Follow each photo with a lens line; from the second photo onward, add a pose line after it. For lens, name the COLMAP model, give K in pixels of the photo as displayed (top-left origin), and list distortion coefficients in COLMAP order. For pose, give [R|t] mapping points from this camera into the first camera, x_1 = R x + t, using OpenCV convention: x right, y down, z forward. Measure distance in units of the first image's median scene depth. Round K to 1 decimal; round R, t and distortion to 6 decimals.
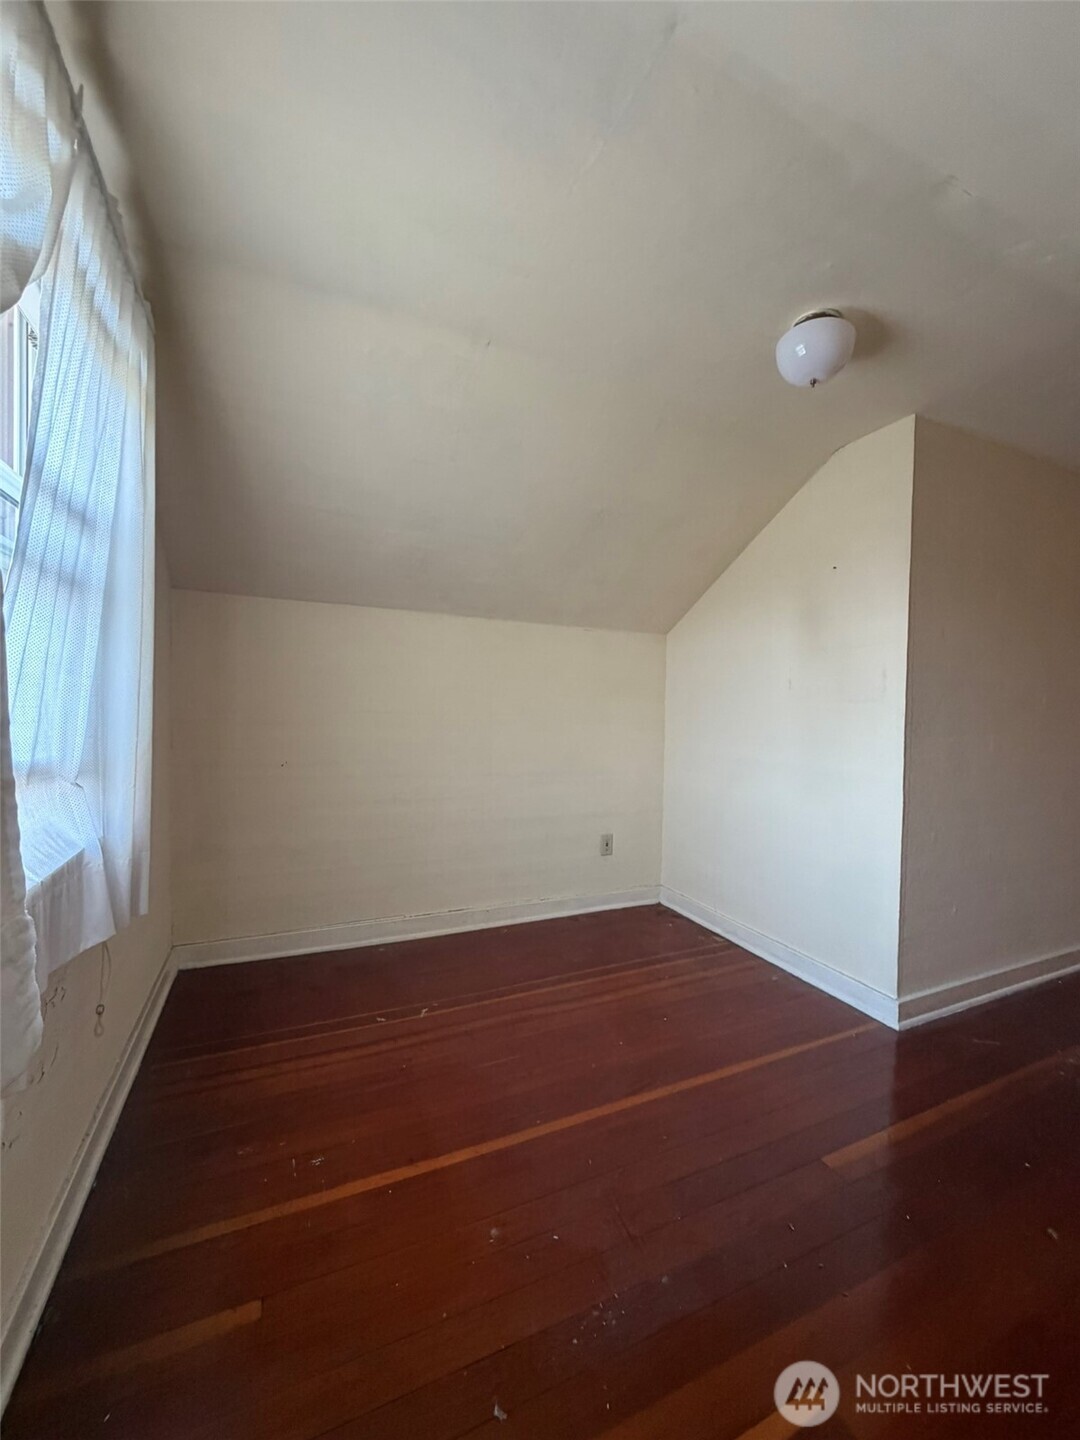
lens RADIAL K [[573.2, 0, 540.6], [0, 573.2, 717.9], [0, 0, 1]] dist [-0.001579, 0.000212]
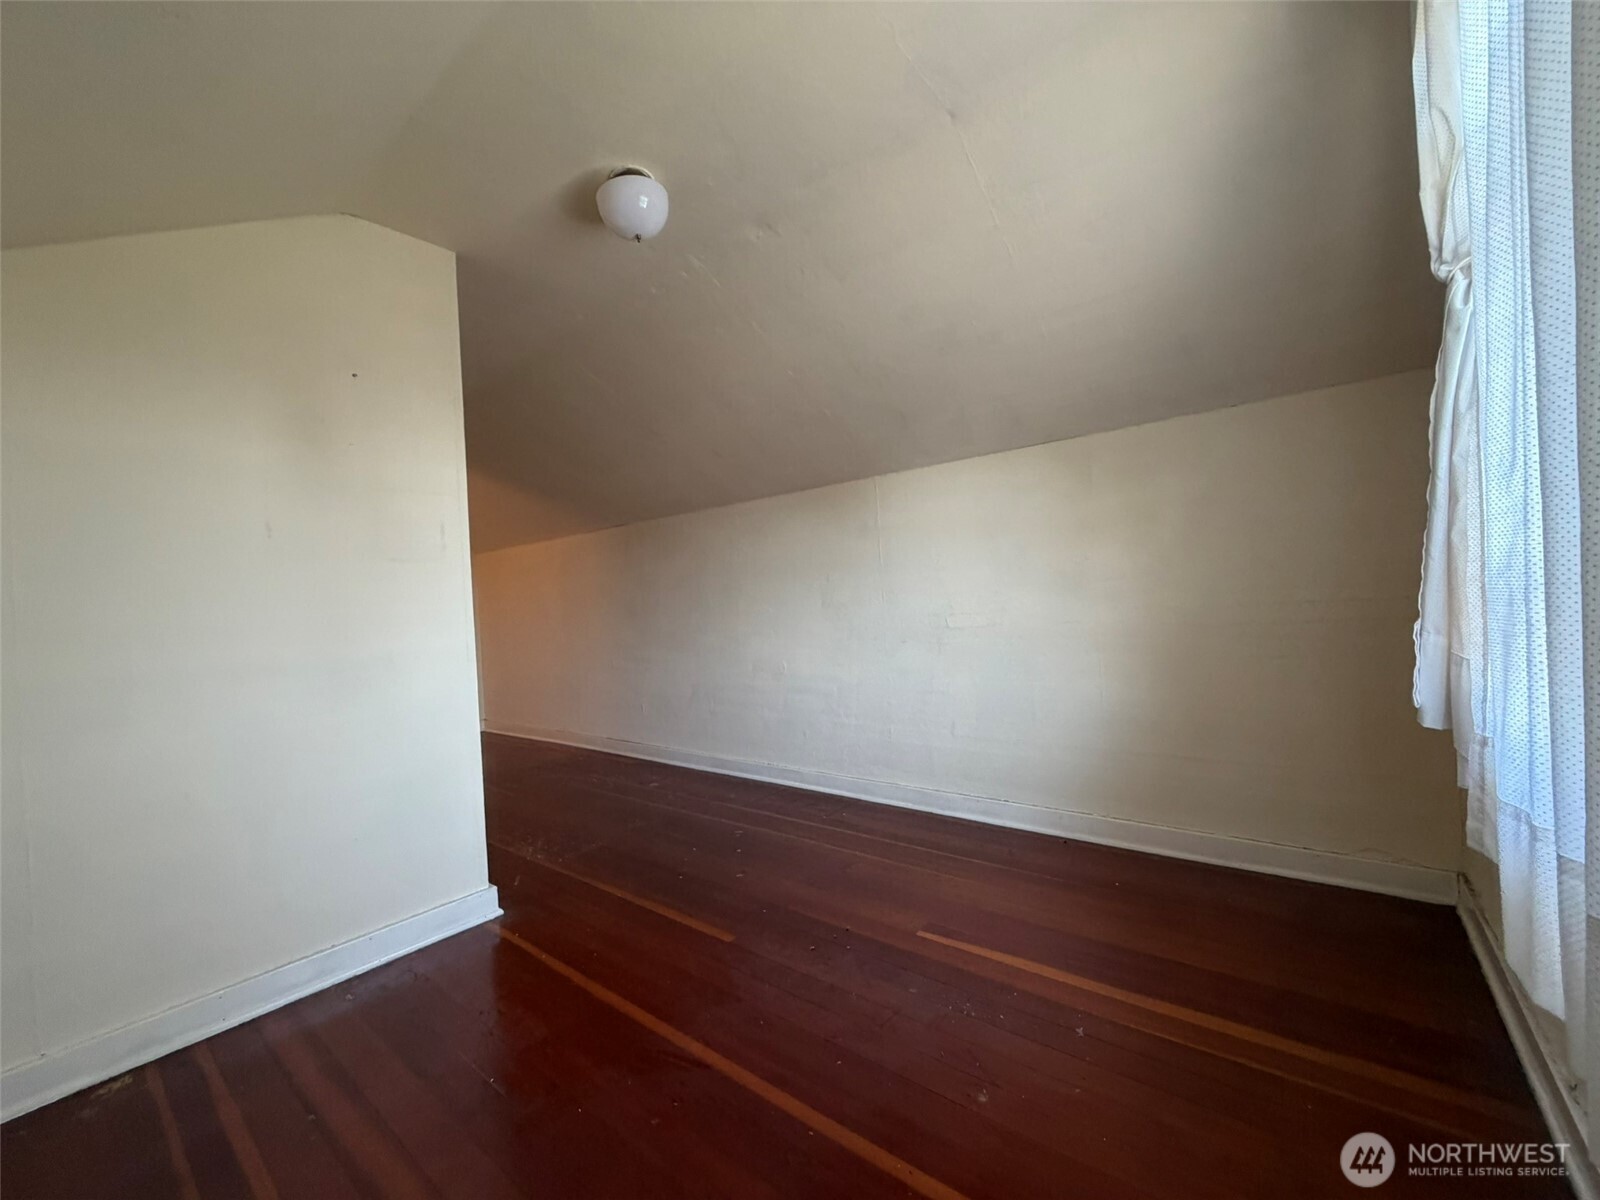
lens RADIAL K [[636.9, 0, 794.2], [0, 636.9, 603.1], [0, 0, 1]] dist [-0.001579, 0.000212]
pose [[-0.447133, 0.005929, 0.894448, -0.487788], [0.065339, 0.997523, 0.026051, 0.042898], [-0.892078, 0.070091, -0.446413, 0.951756]]
